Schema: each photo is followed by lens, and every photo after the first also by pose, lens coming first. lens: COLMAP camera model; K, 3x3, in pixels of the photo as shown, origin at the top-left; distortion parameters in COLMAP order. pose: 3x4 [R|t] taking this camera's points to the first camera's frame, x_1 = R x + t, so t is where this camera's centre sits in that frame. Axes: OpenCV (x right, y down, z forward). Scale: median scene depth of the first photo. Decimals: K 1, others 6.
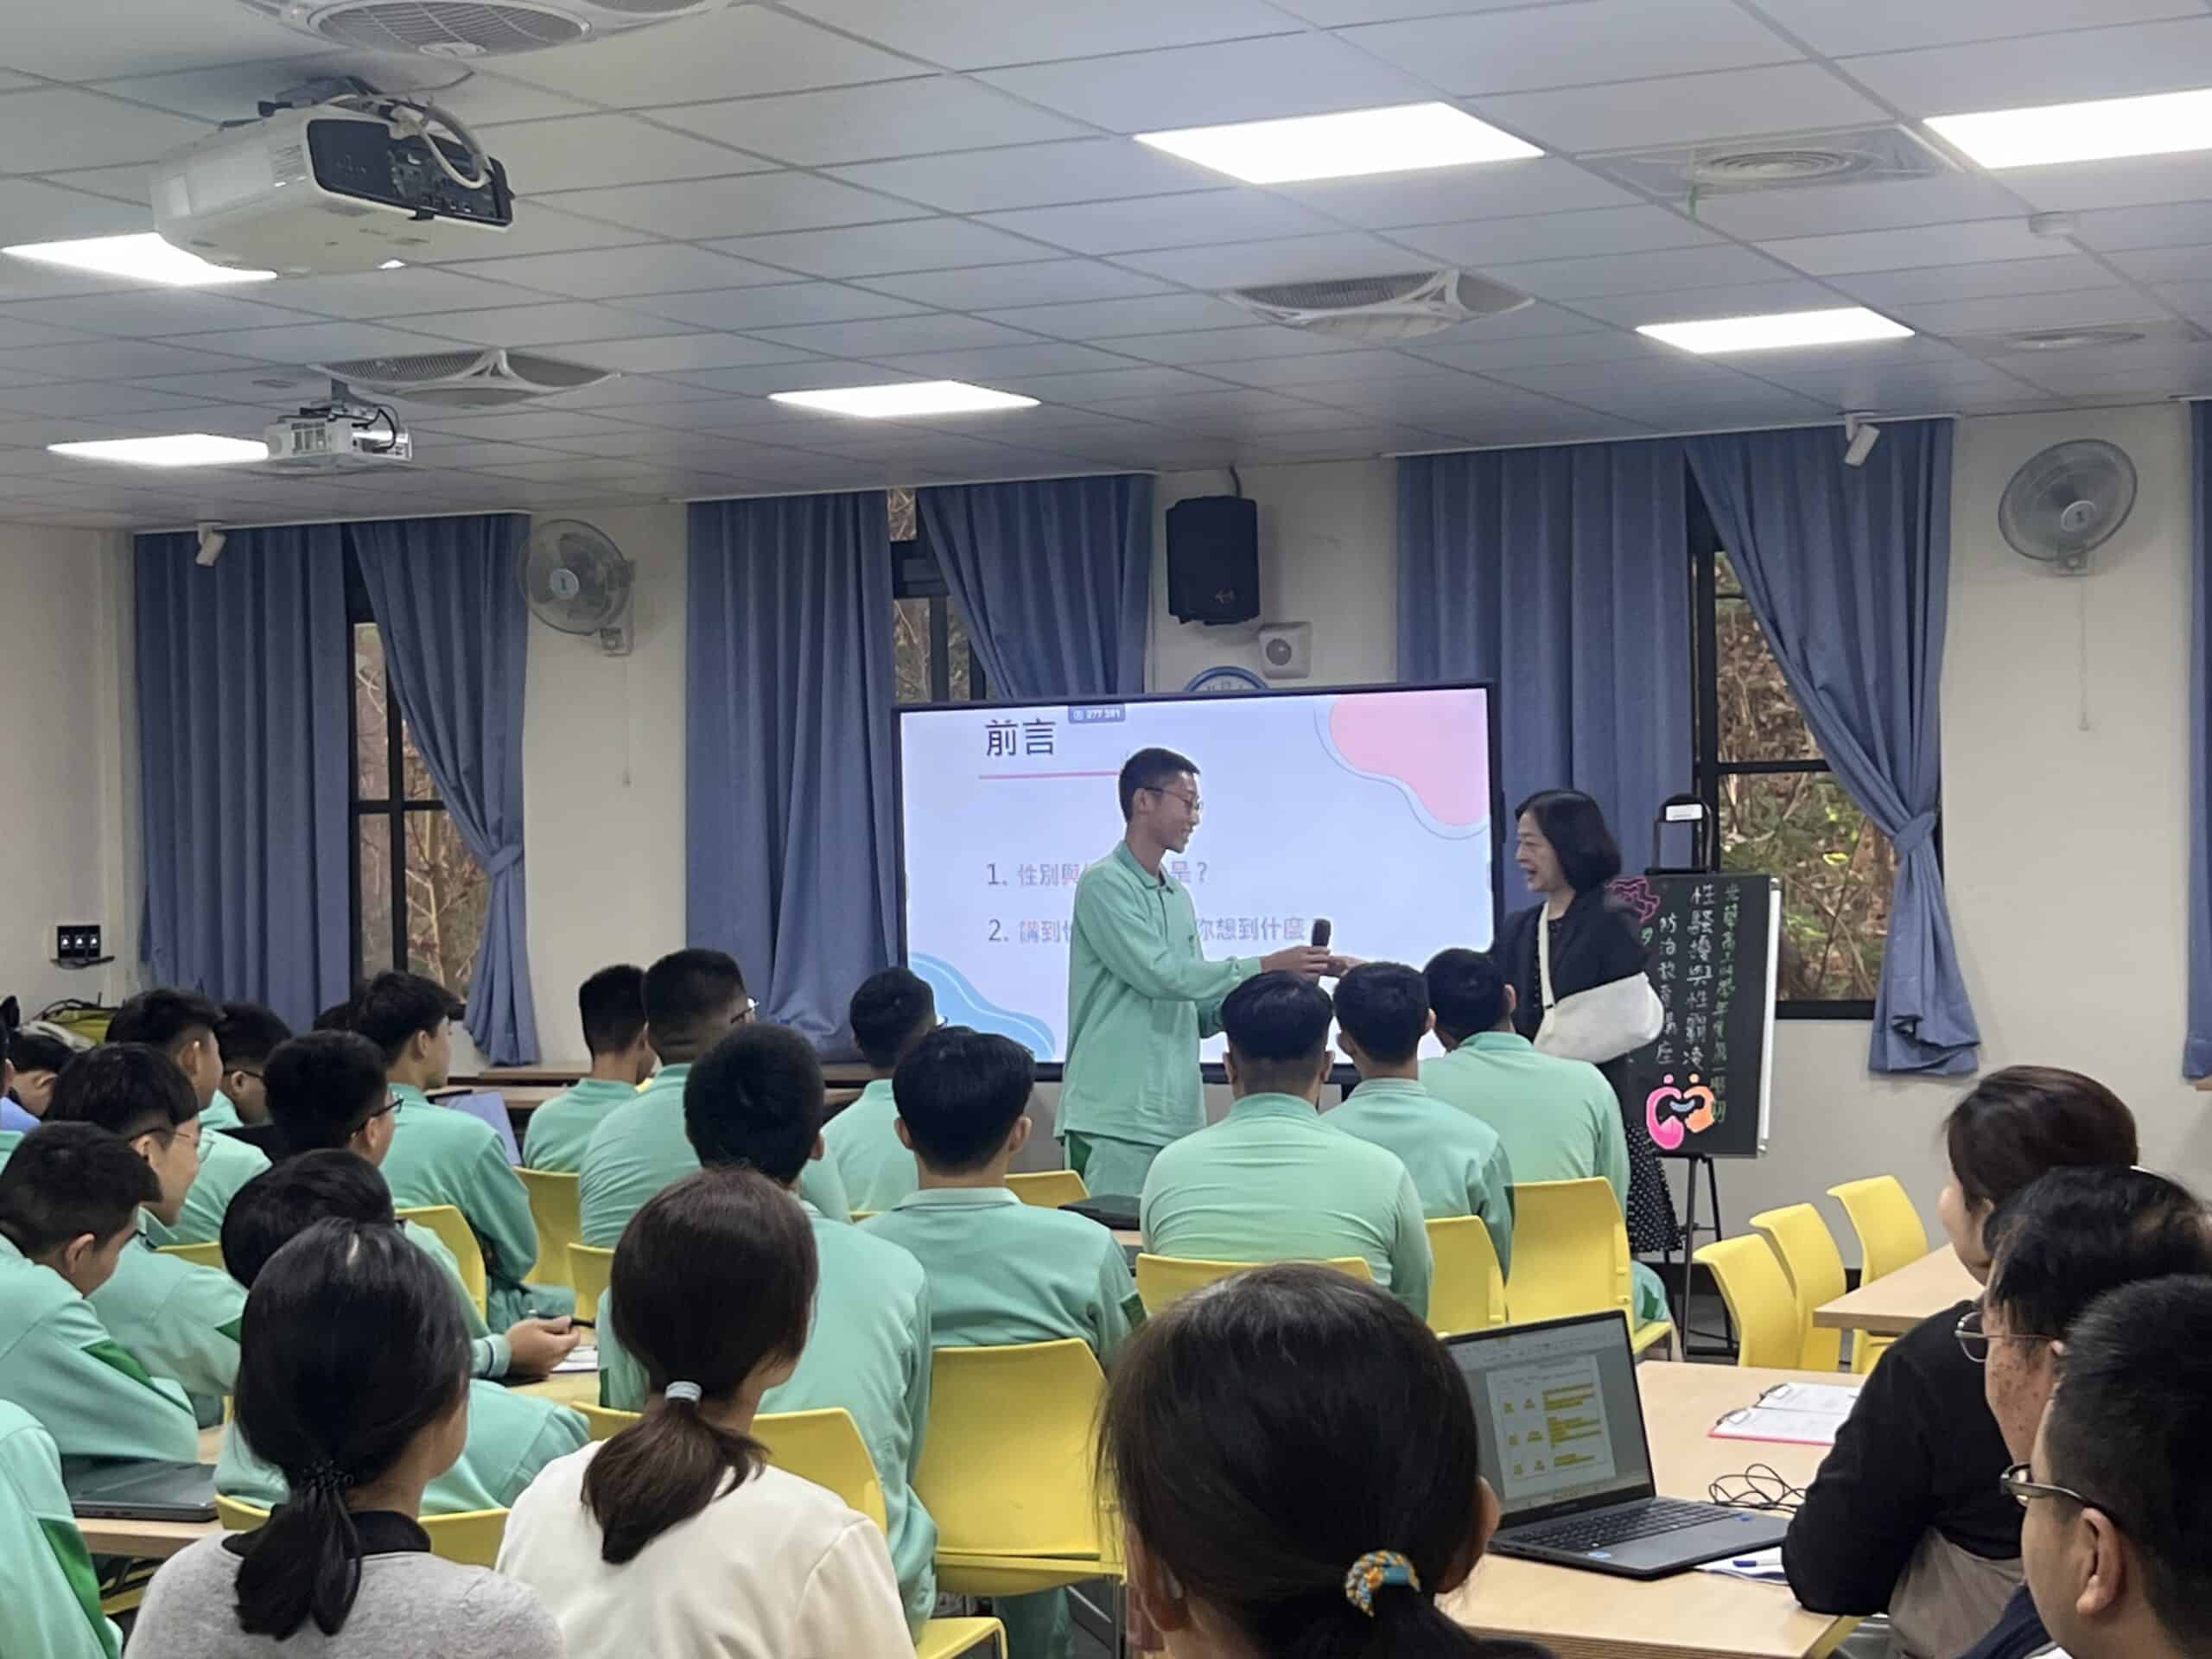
lens RADIAL K [[3661.9, 0, 1106.0], [0, 3661.9, 829.5], [0, 0, 1]] dist [0.249490, -0.032392]
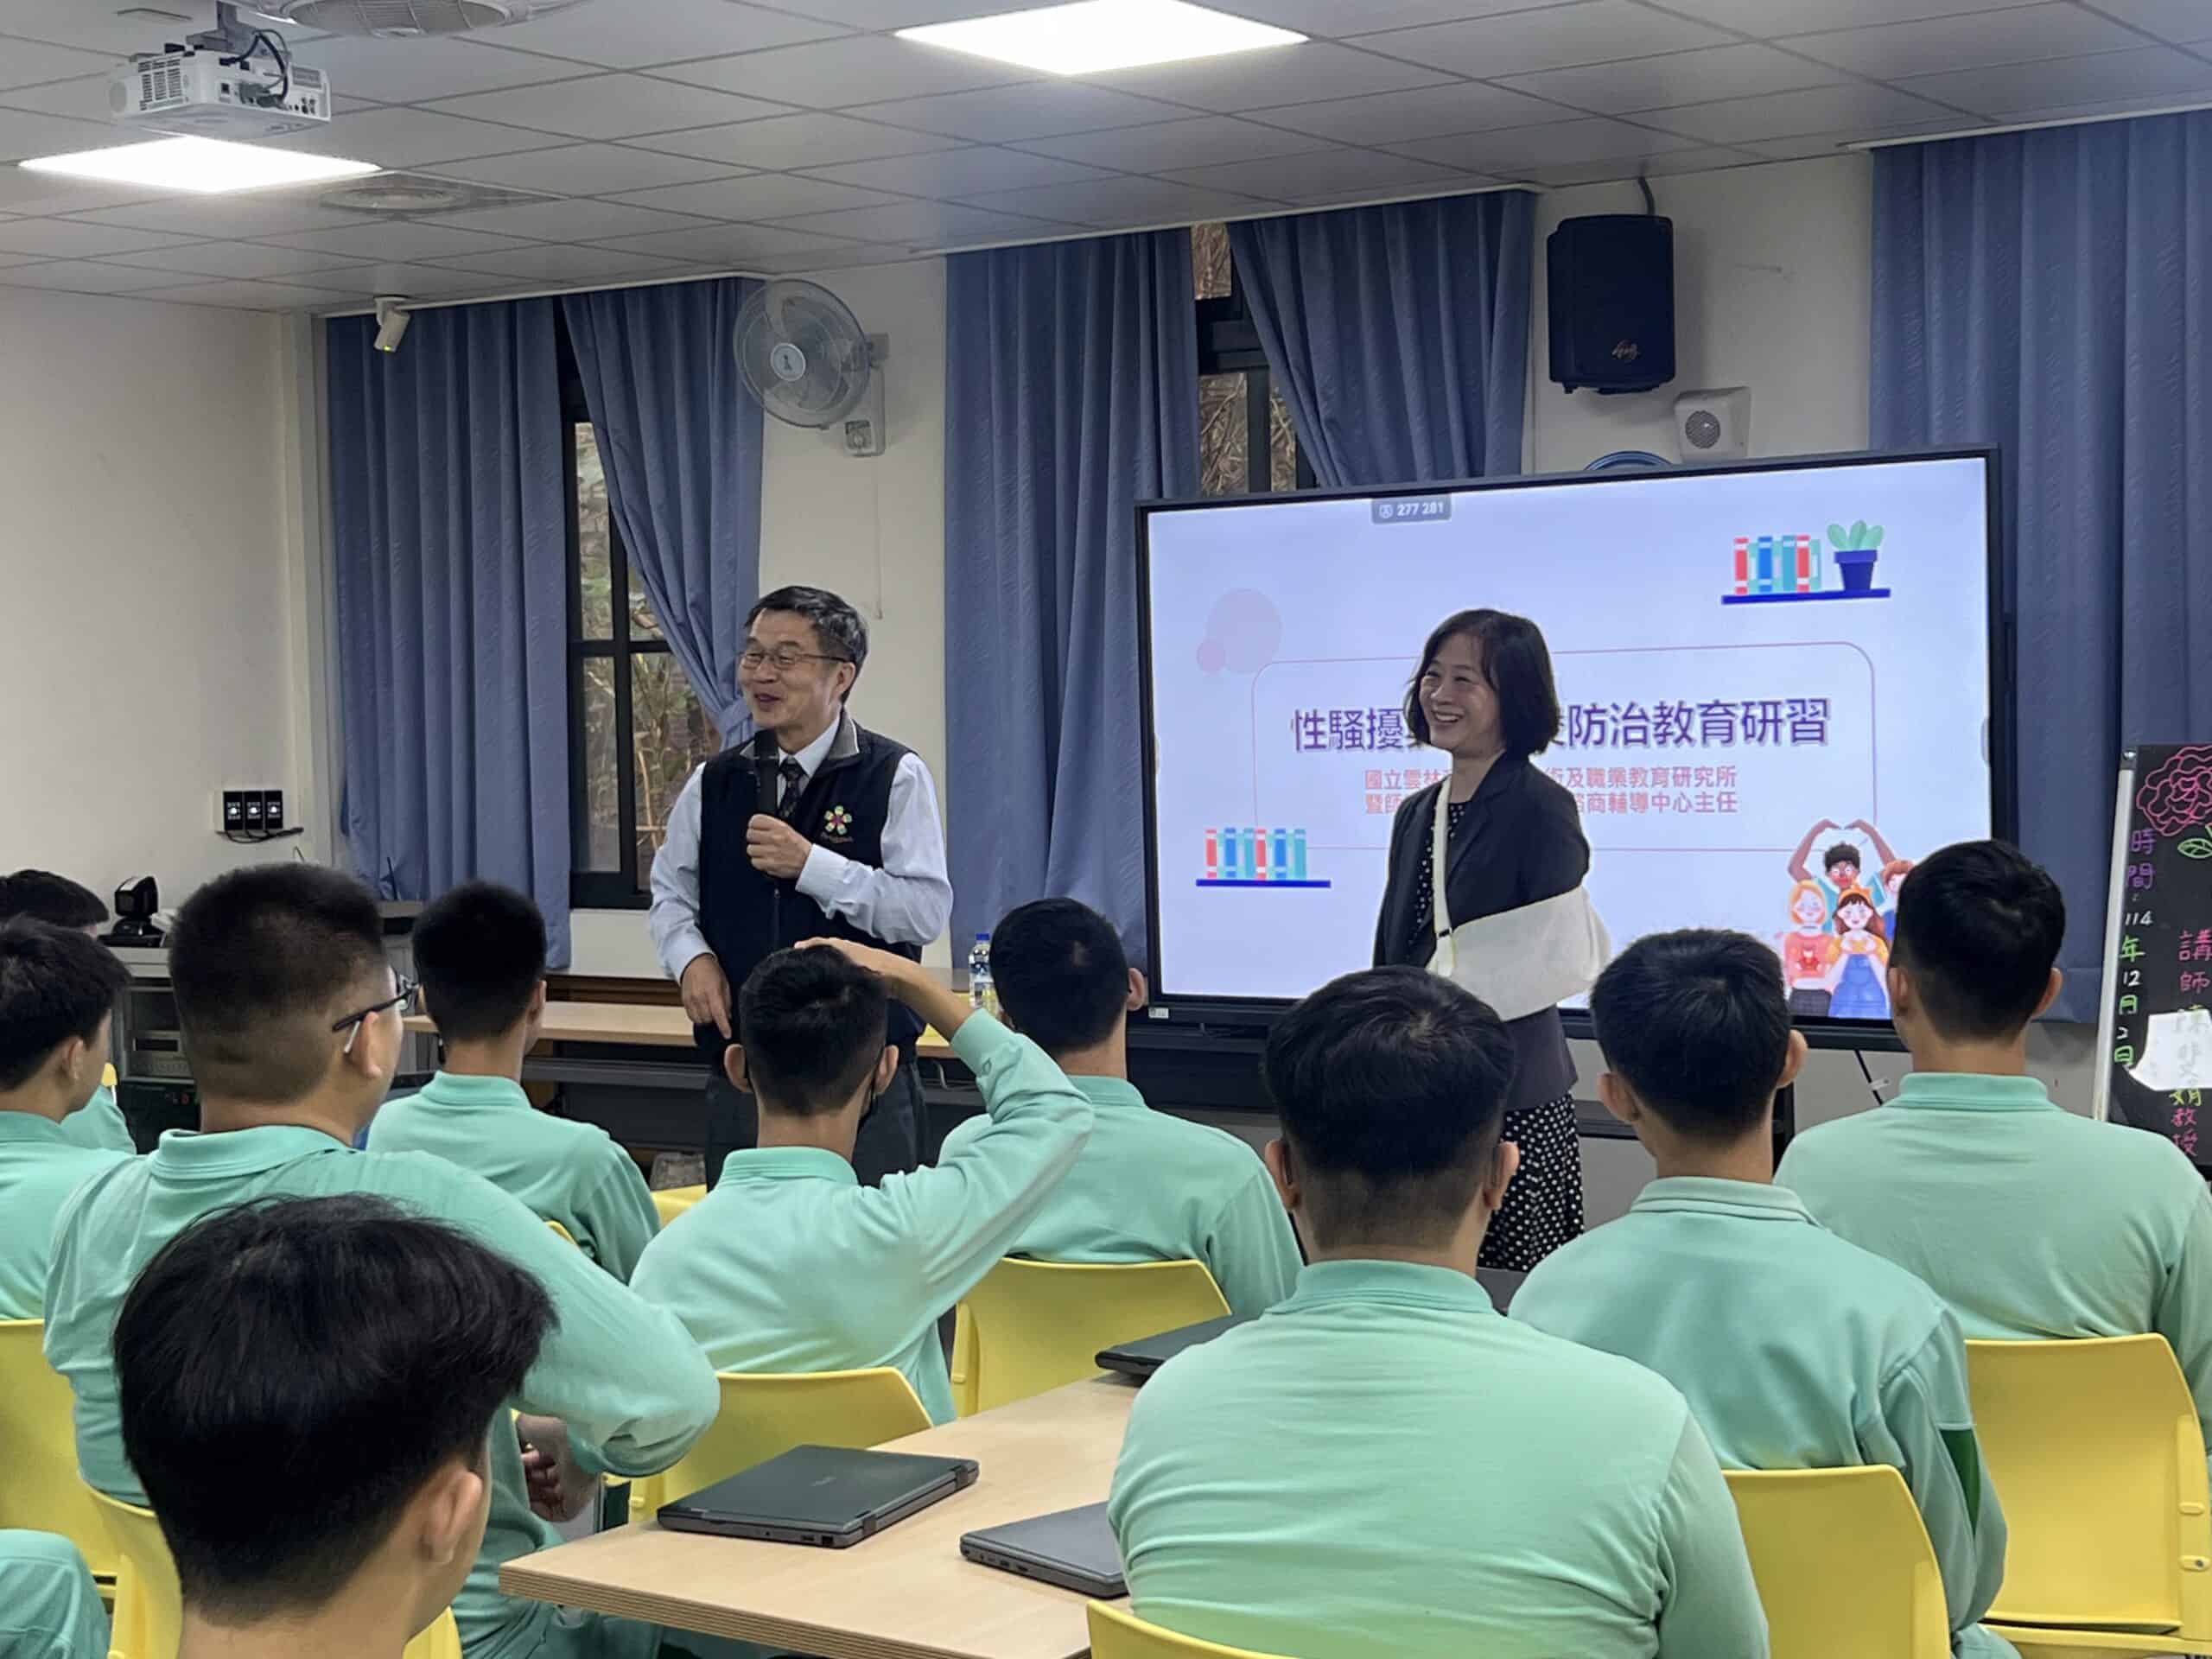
lens RADIAL K [[3419.1, 0, 1106.0], [0, 3419.1, 829.5], [0, 0, 1]] dist [0.193106, -0.609635]
pose [[0.986643, 0.007117, -0.162741, 0.043320], [-0.000172, 0.999090, 0.042651, 0.001701], [0.162896, -0.042053, 0.985747, 0.314397]]
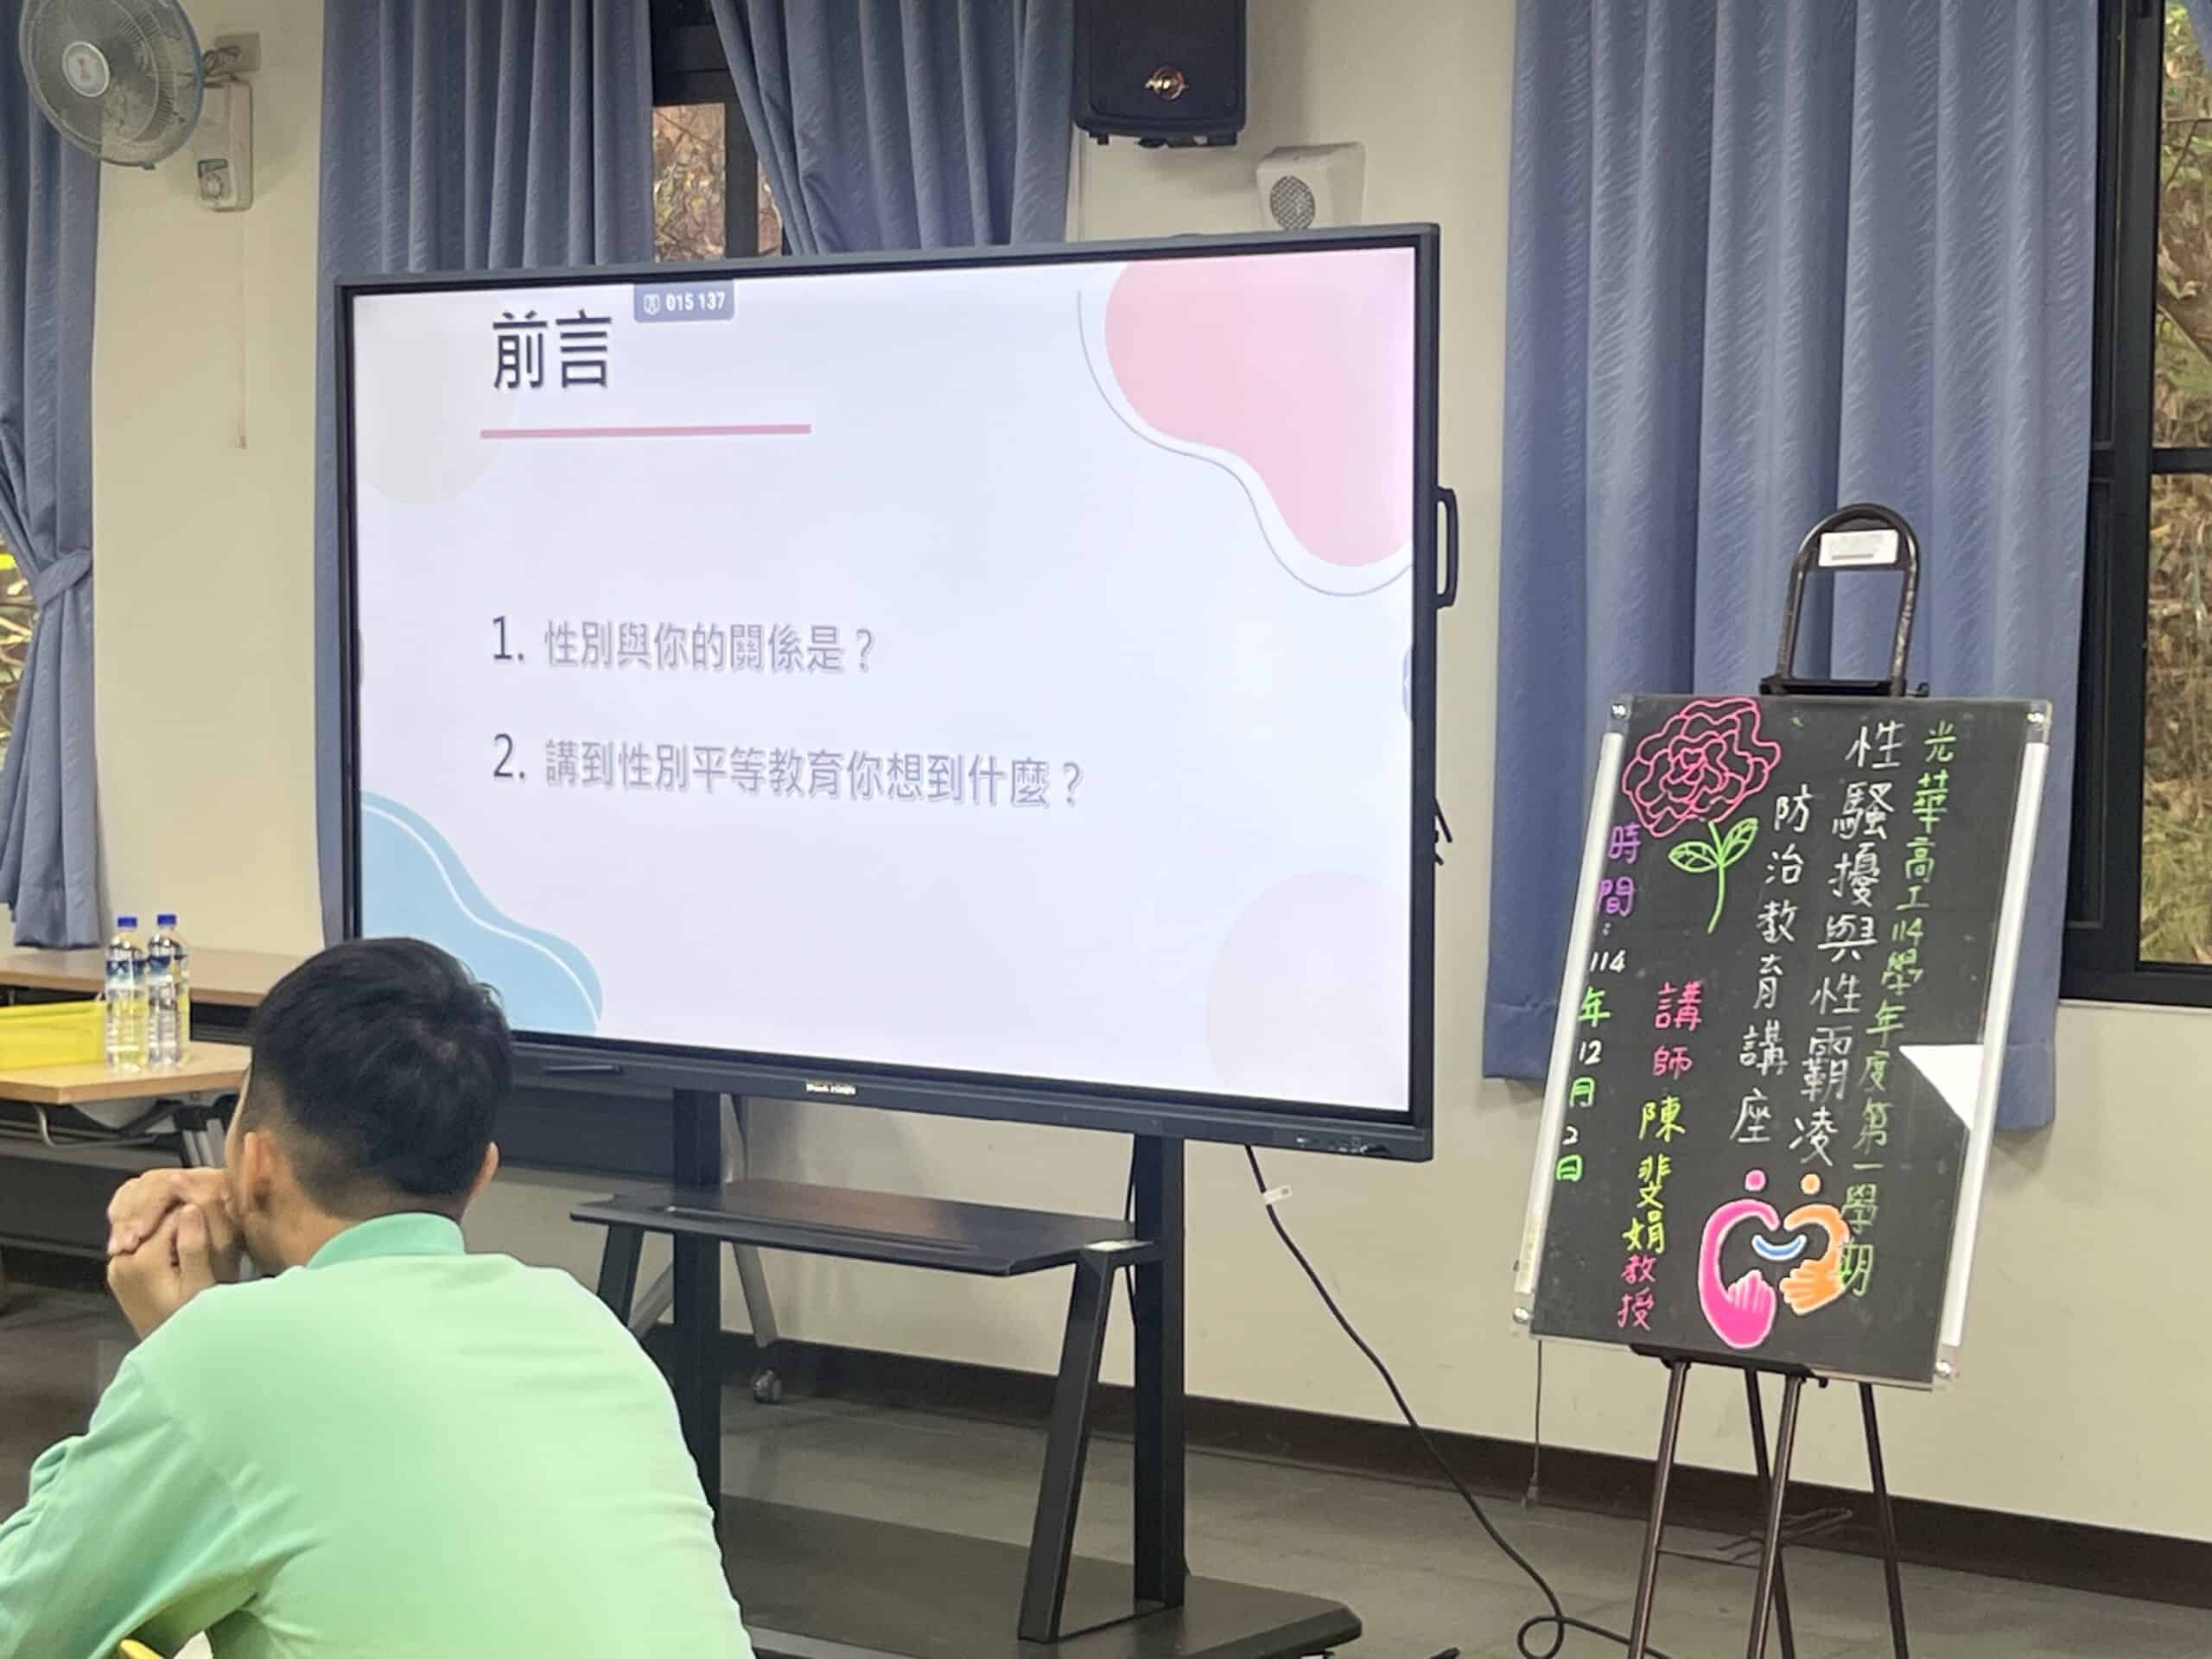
lens RADIAL K [[4535.4, 0, 1106.0], [0, 4535.4, 829.5], [0, 0, 1]] dist [0.359820, -2.453080]
pose [[0.974930, 0.043900, -0.218137, 0.164803], [-0.031294, 0.997652, 0.060913, -0.001507], [0.220299, -0.052559, 0.974015, 0.409006]]
